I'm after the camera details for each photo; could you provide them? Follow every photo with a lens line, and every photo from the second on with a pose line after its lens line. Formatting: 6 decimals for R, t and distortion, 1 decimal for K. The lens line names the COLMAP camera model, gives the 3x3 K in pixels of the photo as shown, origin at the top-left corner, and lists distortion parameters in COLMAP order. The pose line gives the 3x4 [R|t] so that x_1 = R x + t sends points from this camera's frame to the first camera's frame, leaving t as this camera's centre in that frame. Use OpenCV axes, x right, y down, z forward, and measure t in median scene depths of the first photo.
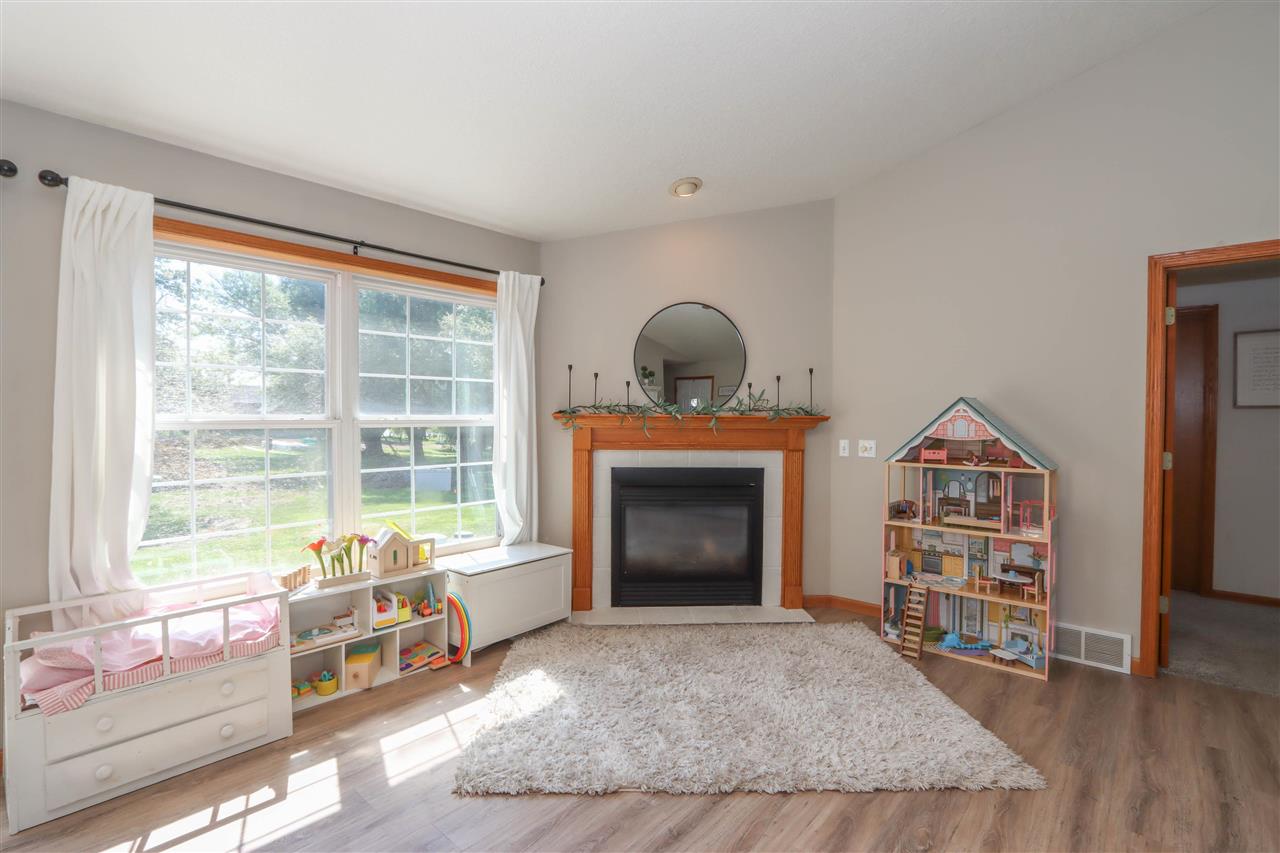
lens RADIAL K [[592.8, 0, 625.4], [0, 592.8, 427.2], [0, 0, 1]] dist [-0.010254, -0.000361]
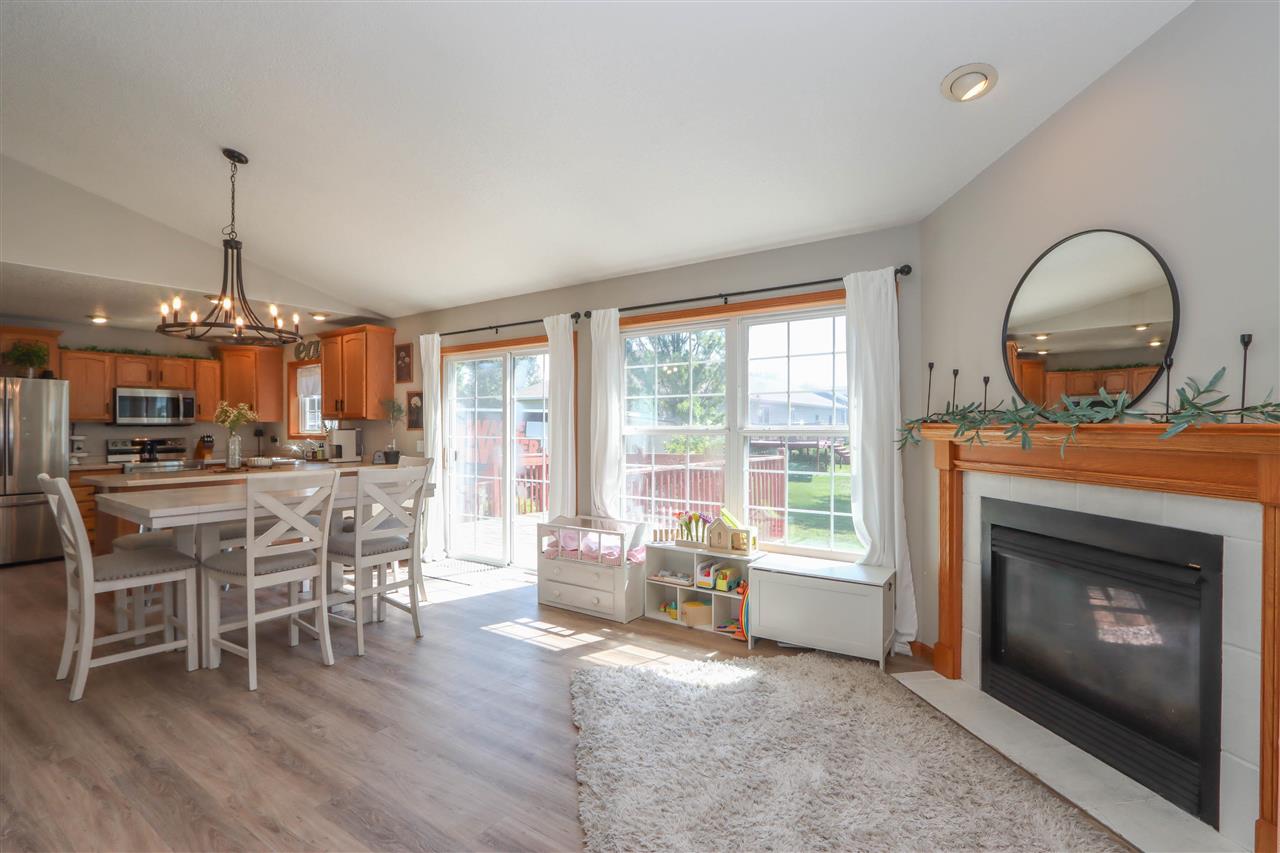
lens RADIAL K [[592.8, 0, 631.2], [0, 592.8, 424.3], [0, 0, 1]] dist [-0.010254, -0.000361]
pose [[0.132071, -0.004517, -0.991230, 0.798062], [-0.015714, 0.999854, -0.006650, -0.010845], [0.991116, 0.016454, 0.131981, 0.601740]]
